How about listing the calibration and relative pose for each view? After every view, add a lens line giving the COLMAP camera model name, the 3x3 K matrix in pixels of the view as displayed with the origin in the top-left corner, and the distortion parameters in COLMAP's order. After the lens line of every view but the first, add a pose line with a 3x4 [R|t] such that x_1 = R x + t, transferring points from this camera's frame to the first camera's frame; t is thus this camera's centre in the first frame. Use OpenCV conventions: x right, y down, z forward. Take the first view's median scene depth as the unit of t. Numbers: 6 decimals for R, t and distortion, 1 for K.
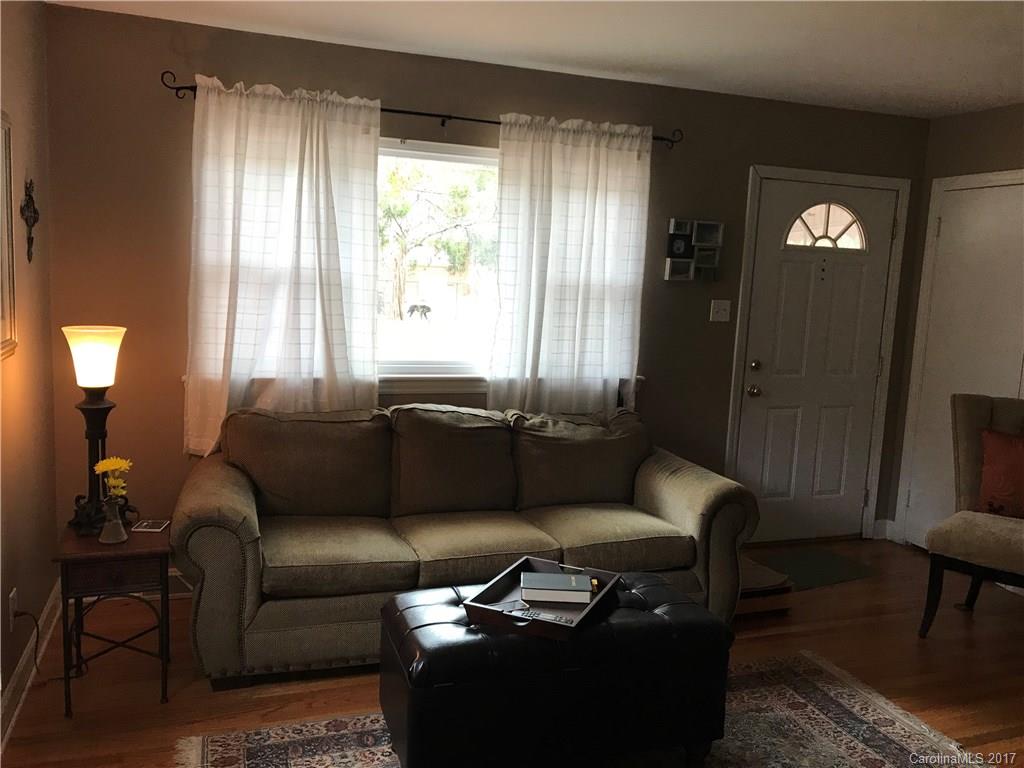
lens RADIAL K [[840.8, 0, 512.5], [0, 840.8, 383.5], [0, 0, 1]] dist [0.008099, 0.002345]
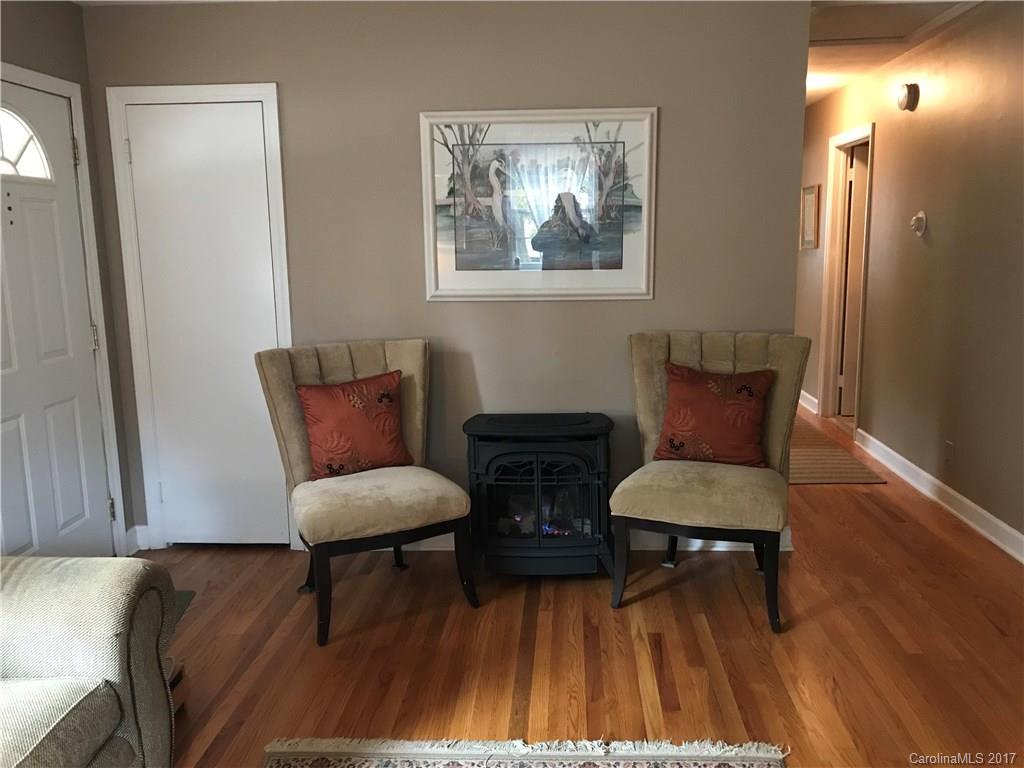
lens RADIAL K [[840.8, 0, 512.8], [0, 840.8, 380.1], [0, 0, 1]] dist [0.008099, 0.002345]
pose [[0.393436, -0.206077, 0.895958, -0.104346], [0.158297, 0.975183, 0.154787, -0.042061], [-0.905621, 0.080929, 0.416294, 0.367004]]
